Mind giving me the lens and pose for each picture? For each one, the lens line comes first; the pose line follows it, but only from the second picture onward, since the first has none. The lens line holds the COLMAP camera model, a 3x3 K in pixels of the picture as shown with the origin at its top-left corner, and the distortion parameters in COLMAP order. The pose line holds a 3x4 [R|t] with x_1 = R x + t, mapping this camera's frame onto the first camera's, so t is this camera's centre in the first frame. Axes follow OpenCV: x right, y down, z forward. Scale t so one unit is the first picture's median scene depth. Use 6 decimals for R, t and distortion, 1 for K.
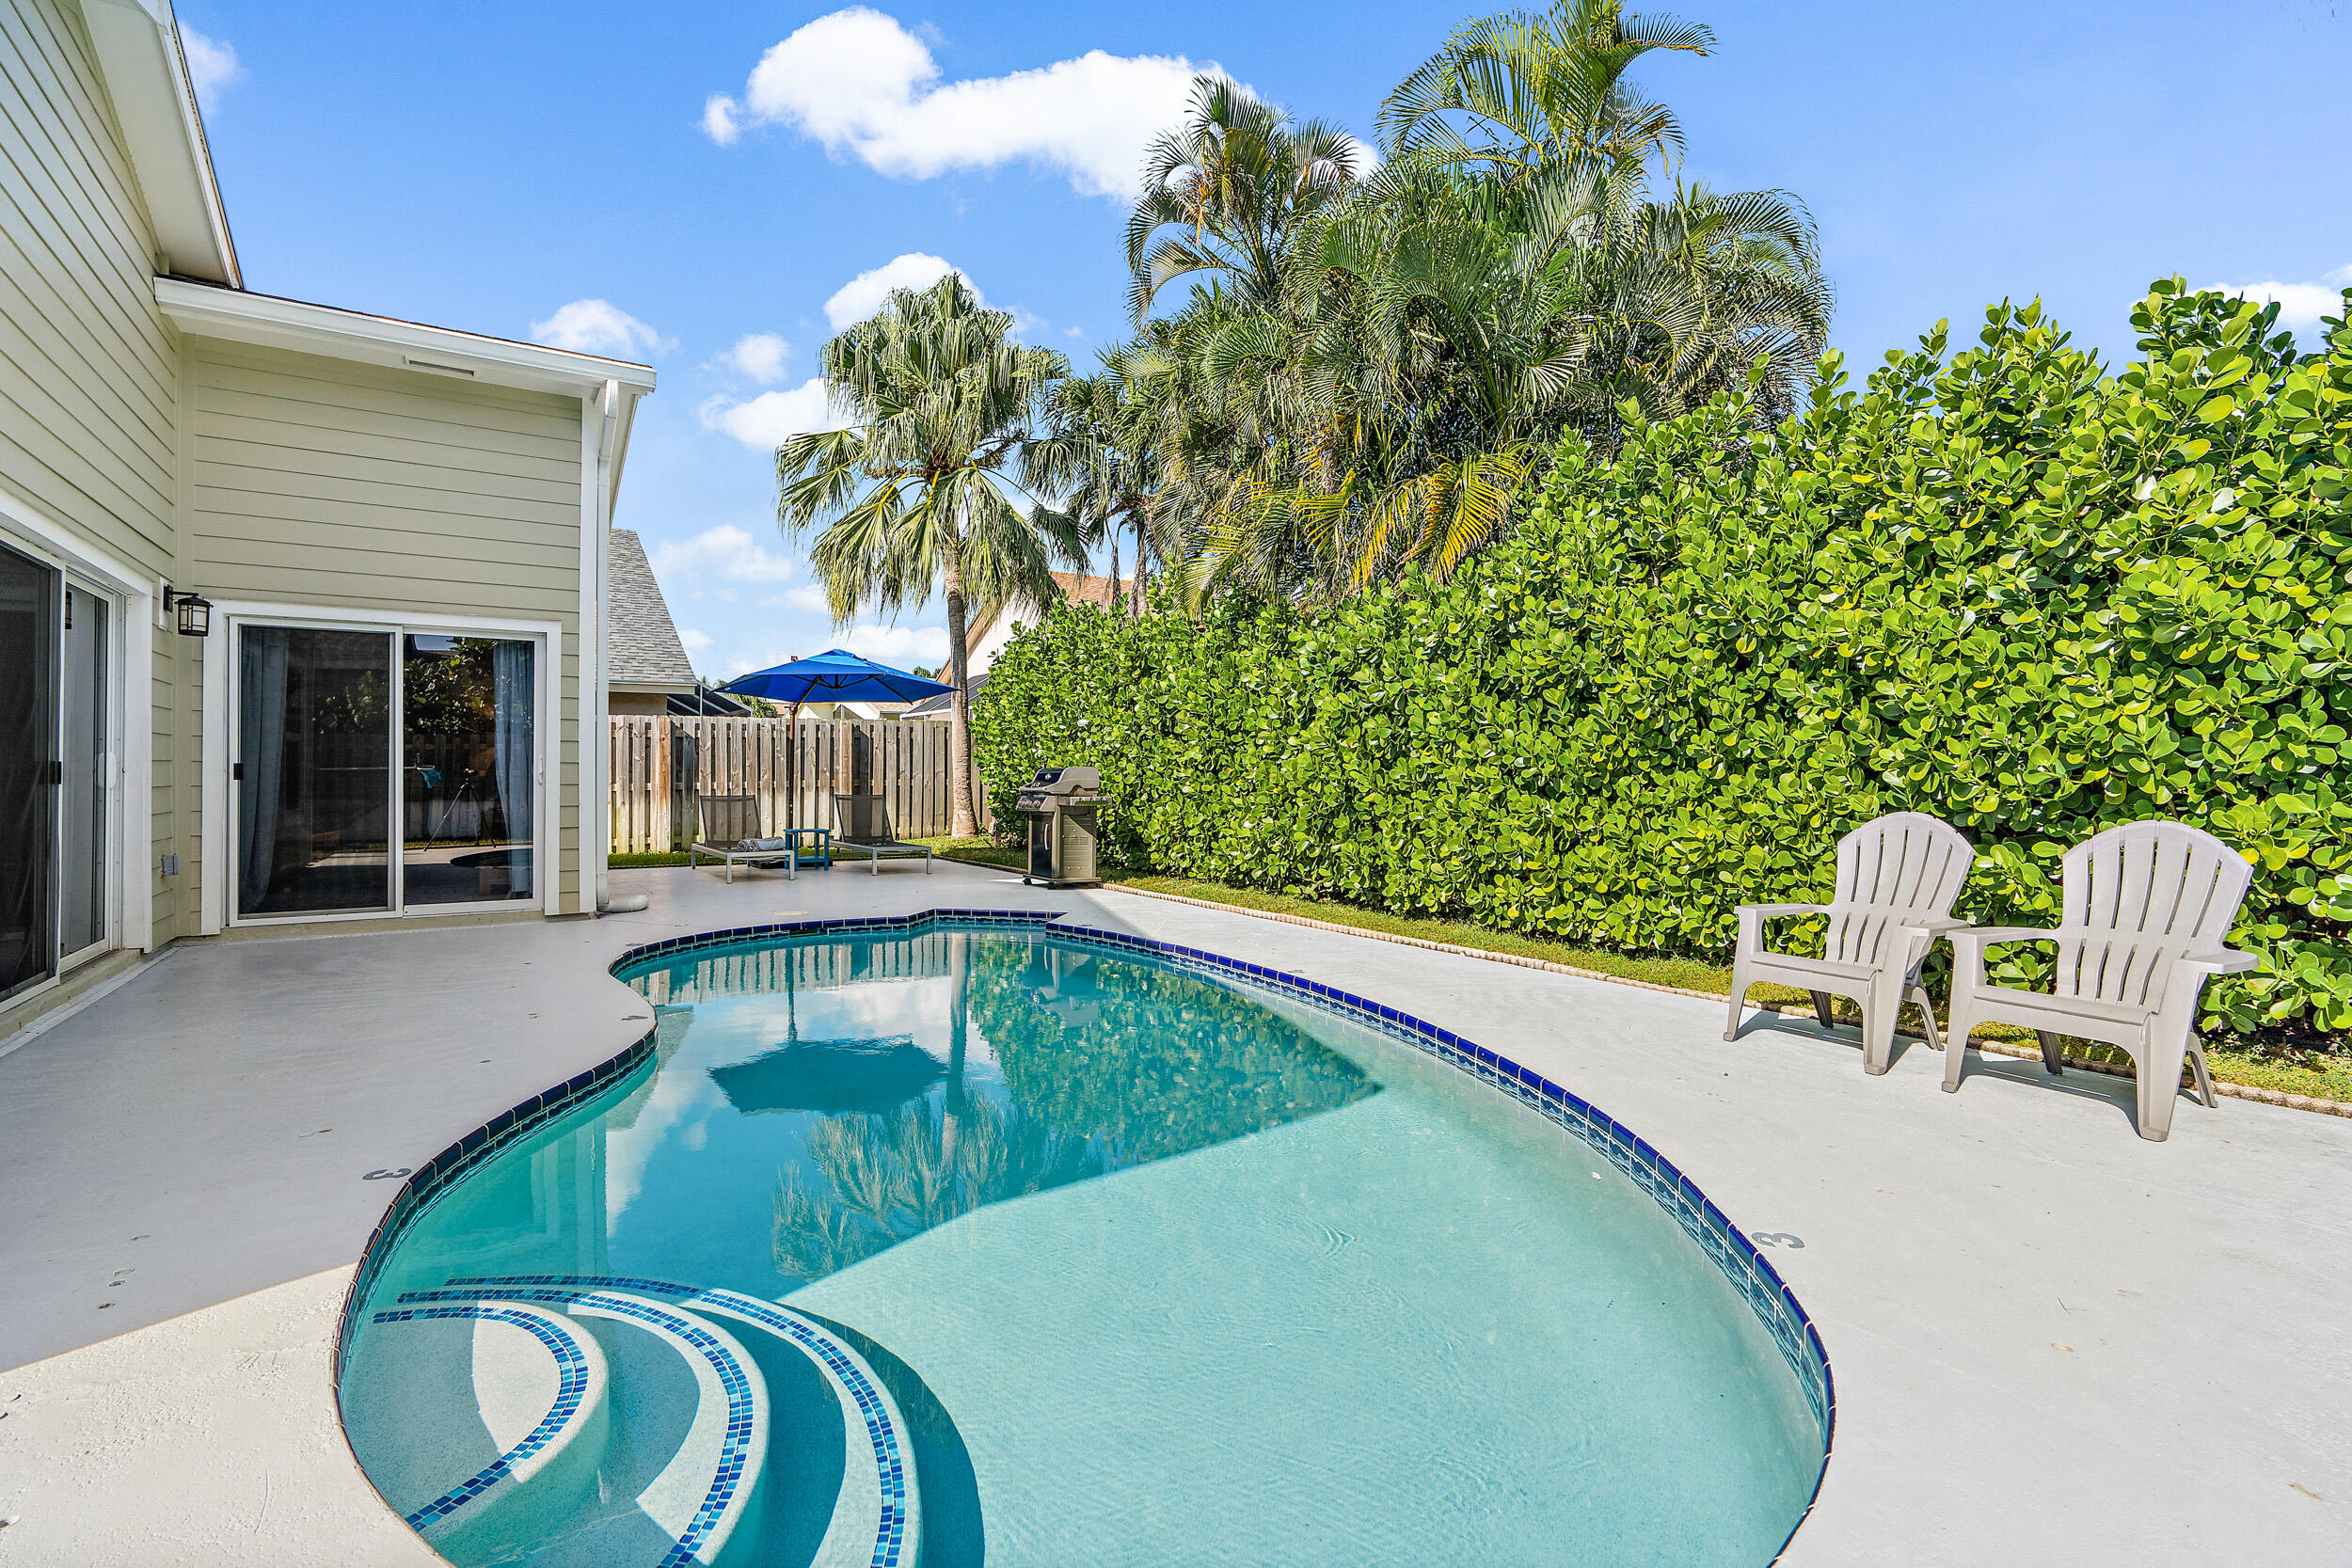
lens RADIAL K [[1076.2, 0, 1141.1], [0, 1076.2, 770.4], [0, 0, 1]] dist [-0.001130, -0.000148]
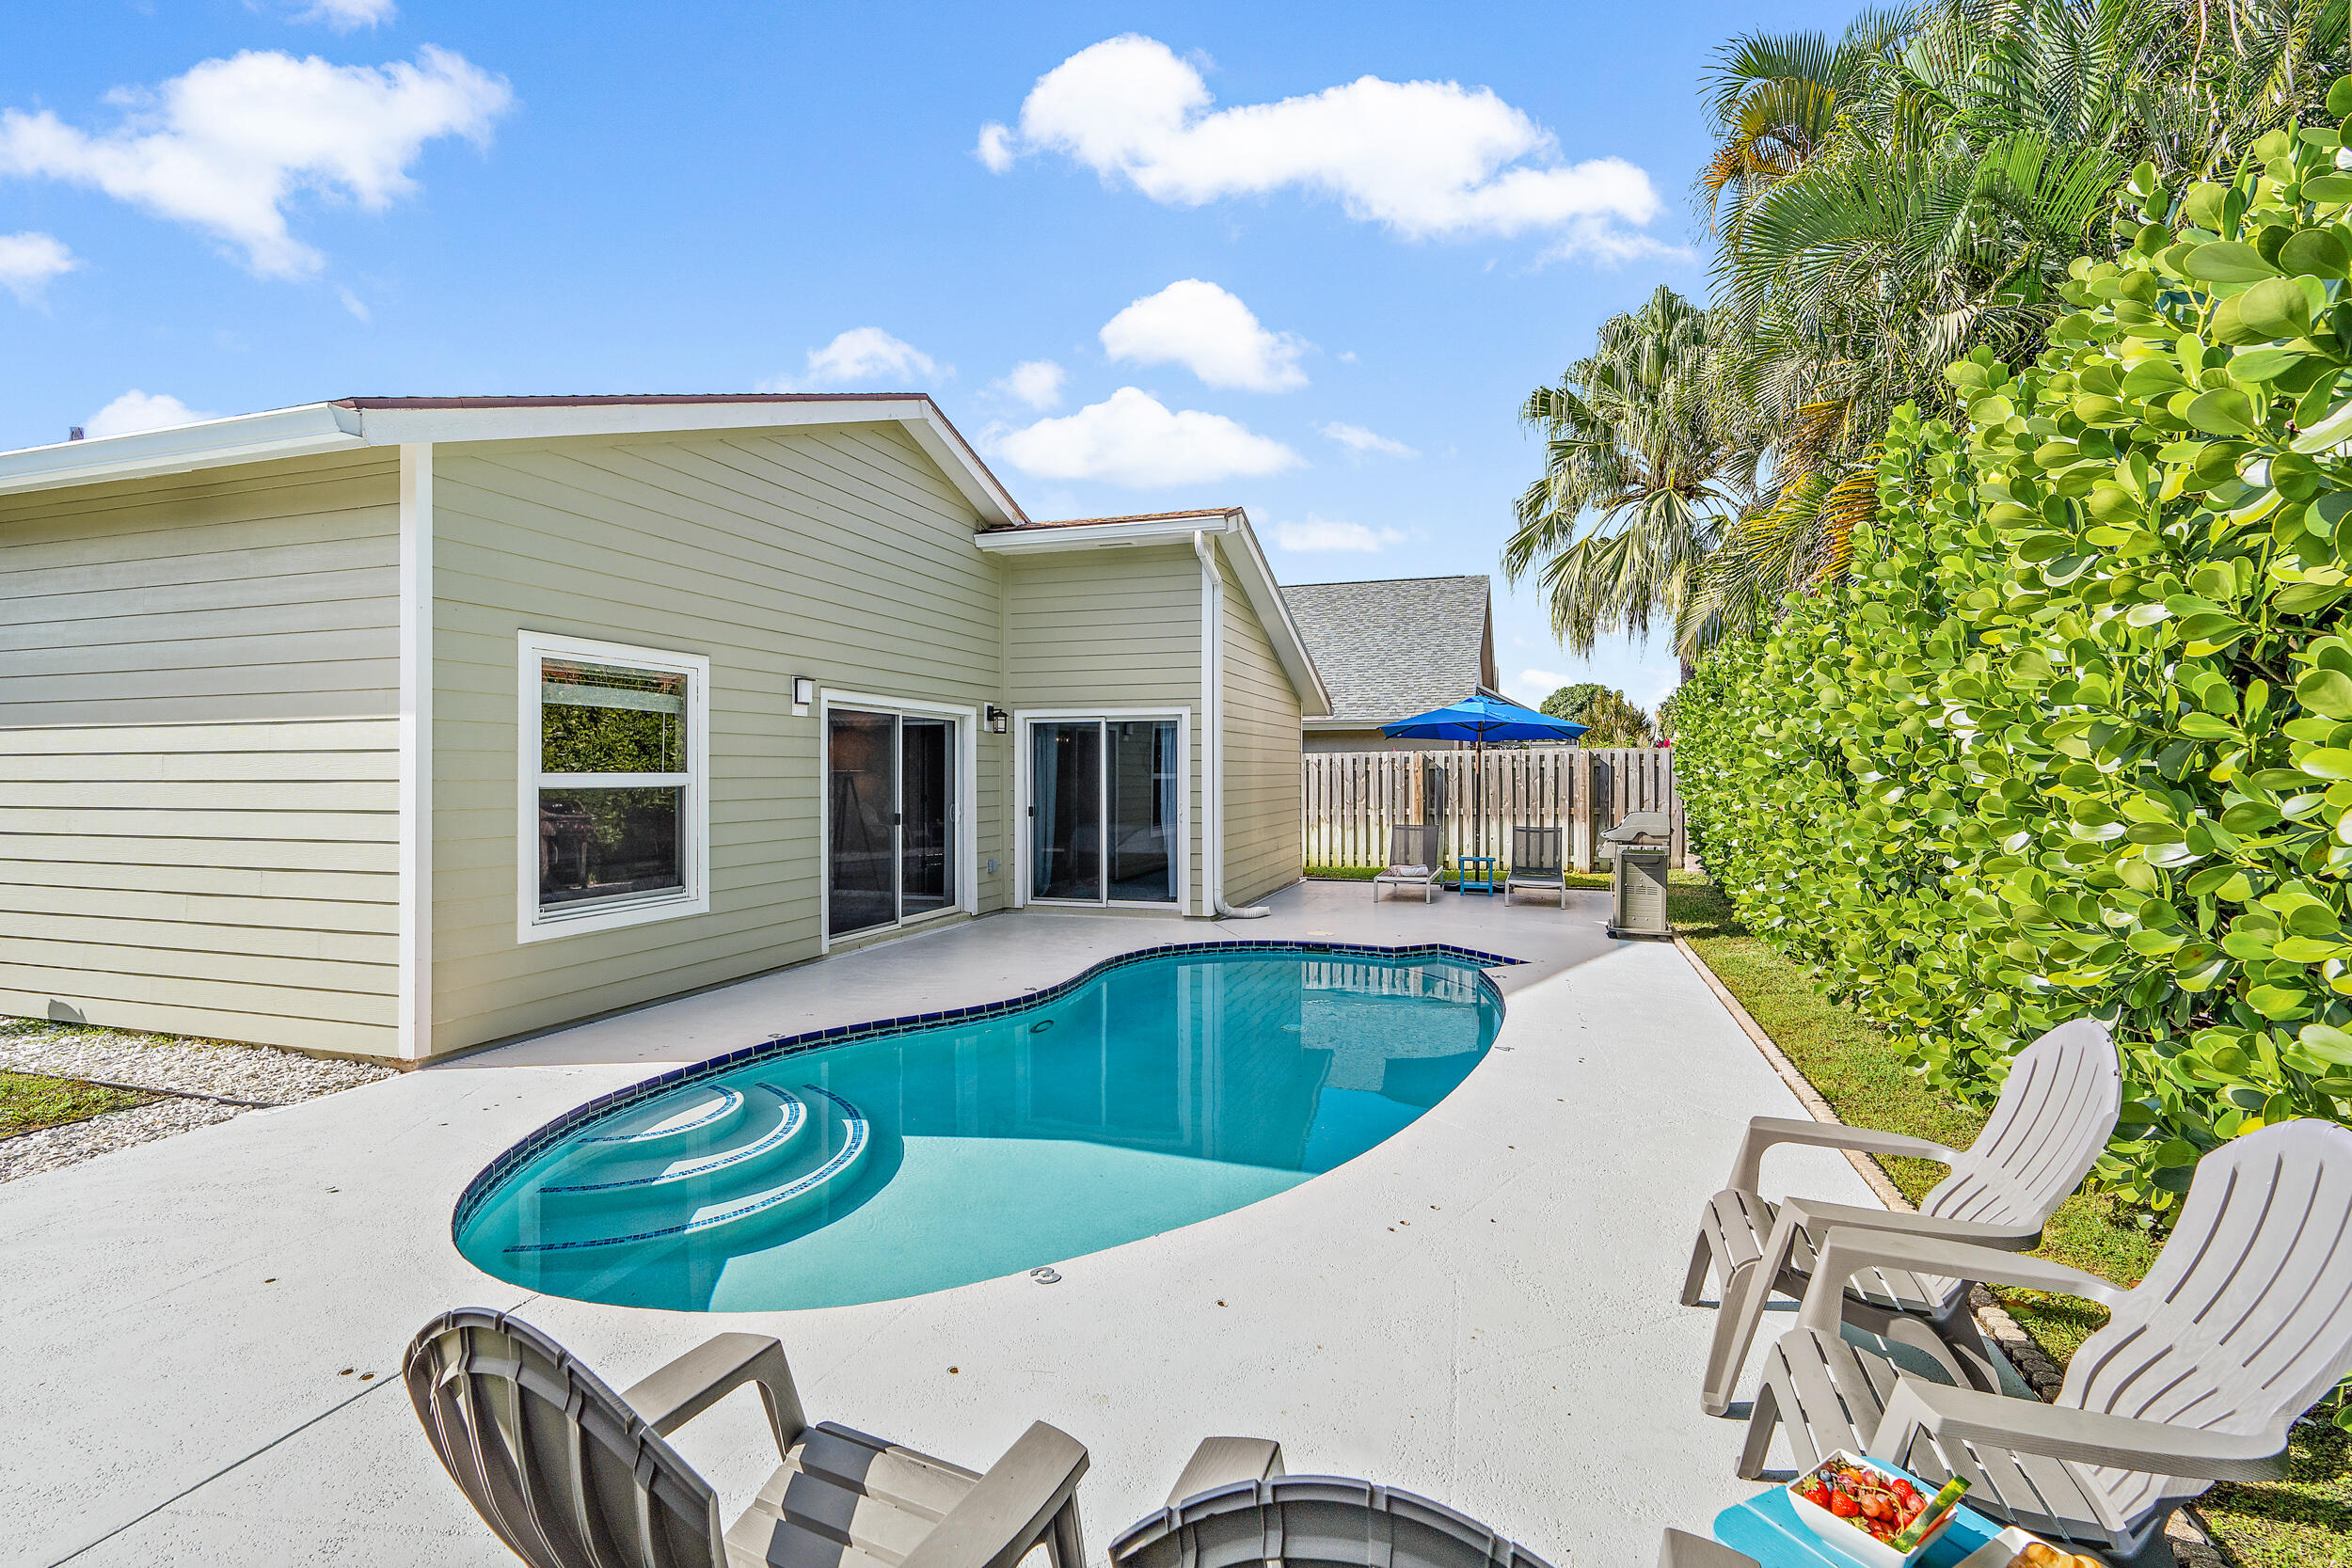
lens RADIAL K [[1076.2, 0, 1141.1], [0, 1076.2, 770.4], [0, 0, 1]] dist [-0.001130, -0.000148]
pose [[0.641989, -0.004832, -0.766699, 0.515491], [0.002463, 0.999988, -0.004240, -0.051818], [0.766710, 0.000834, 0.641993, 0.055354]]
